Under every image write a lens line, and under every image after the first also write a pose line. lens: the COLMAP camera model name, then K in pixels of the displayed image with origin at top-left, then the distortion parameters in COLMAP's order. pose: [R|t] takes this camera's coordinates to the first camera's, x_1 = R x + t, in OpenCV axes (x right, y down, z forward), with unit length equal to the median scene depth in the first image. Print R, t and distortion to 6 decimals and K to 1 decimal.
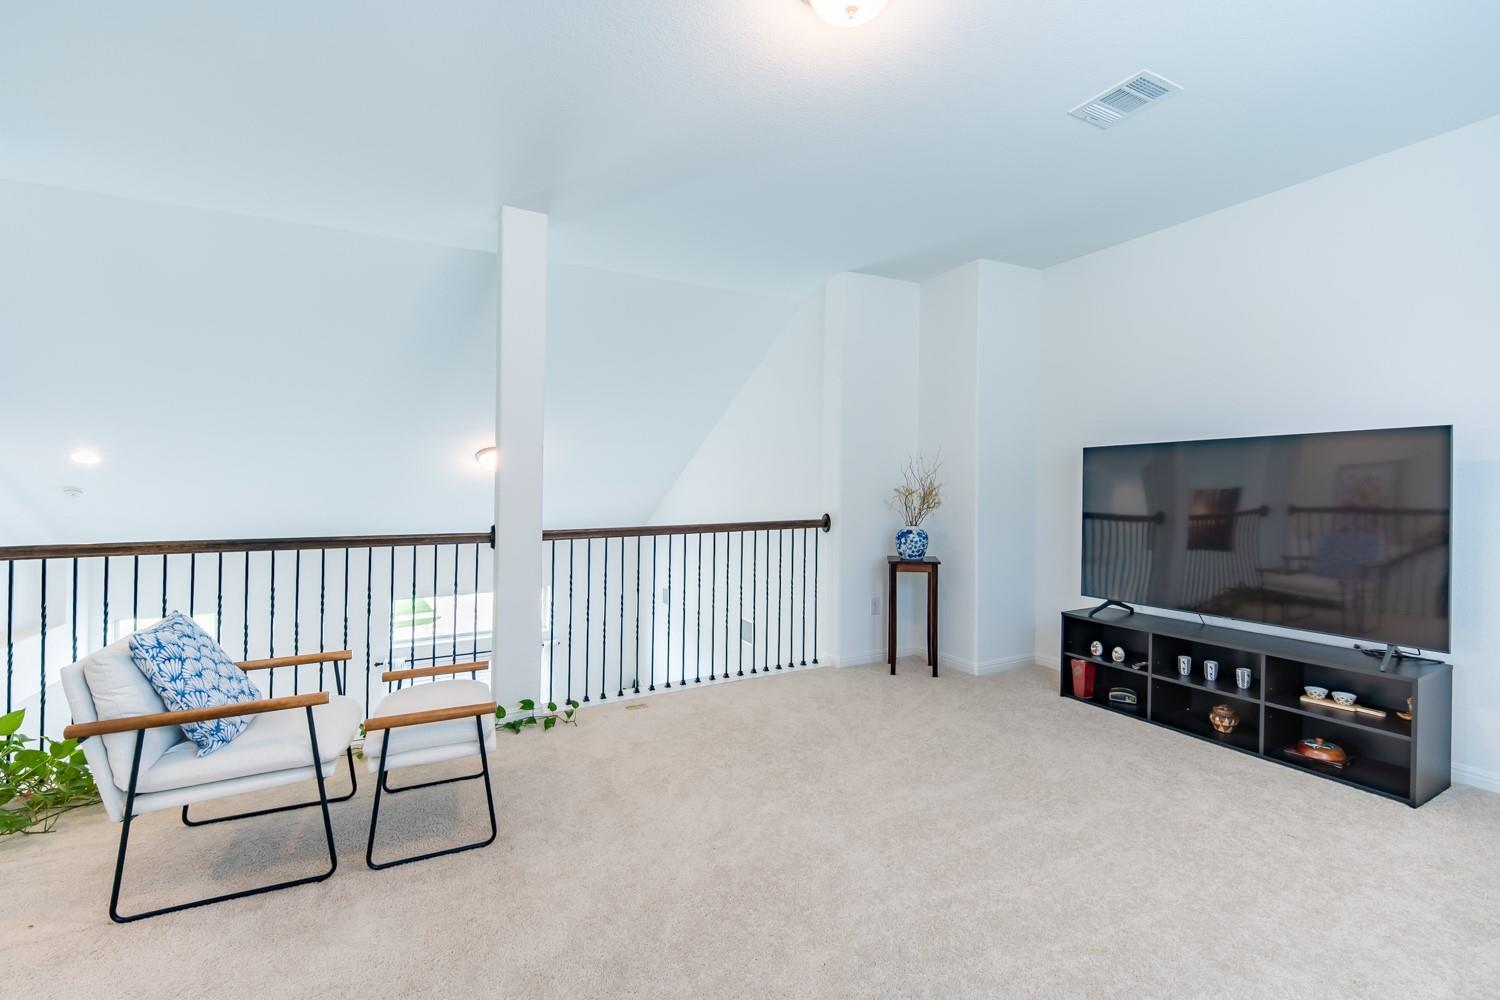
lens RADIAL K [[619.0, 0, 744.0], [0, 619.0, 496.9], [0, 0, 1]] dist [-0.008044, -0.002455]
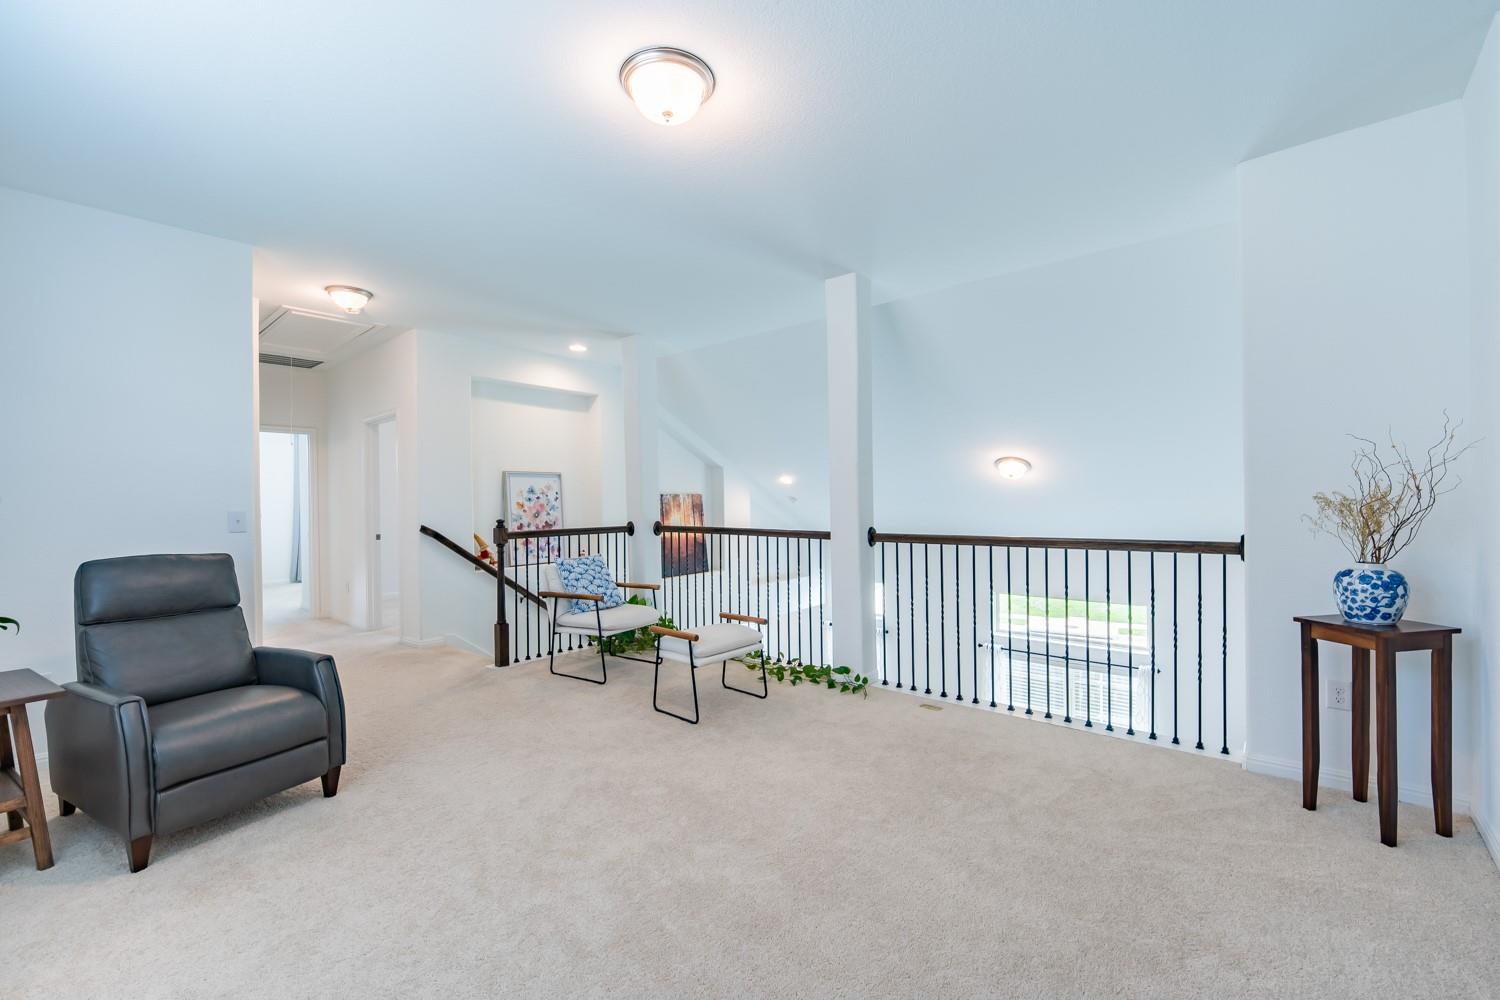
lens RADIAL K [[619.0, 0, 743.3], [0, 619.0, 493.1], [0, 0, 1]] dist [-0.008044, -0.002455]
pose [[0.347102, -0.010525, -0.937768, 0.660643], [0.001594, 0.999942, -0.010632, -0.011138], [0.937826, 0.002195, 0.347099, 0.318356]]
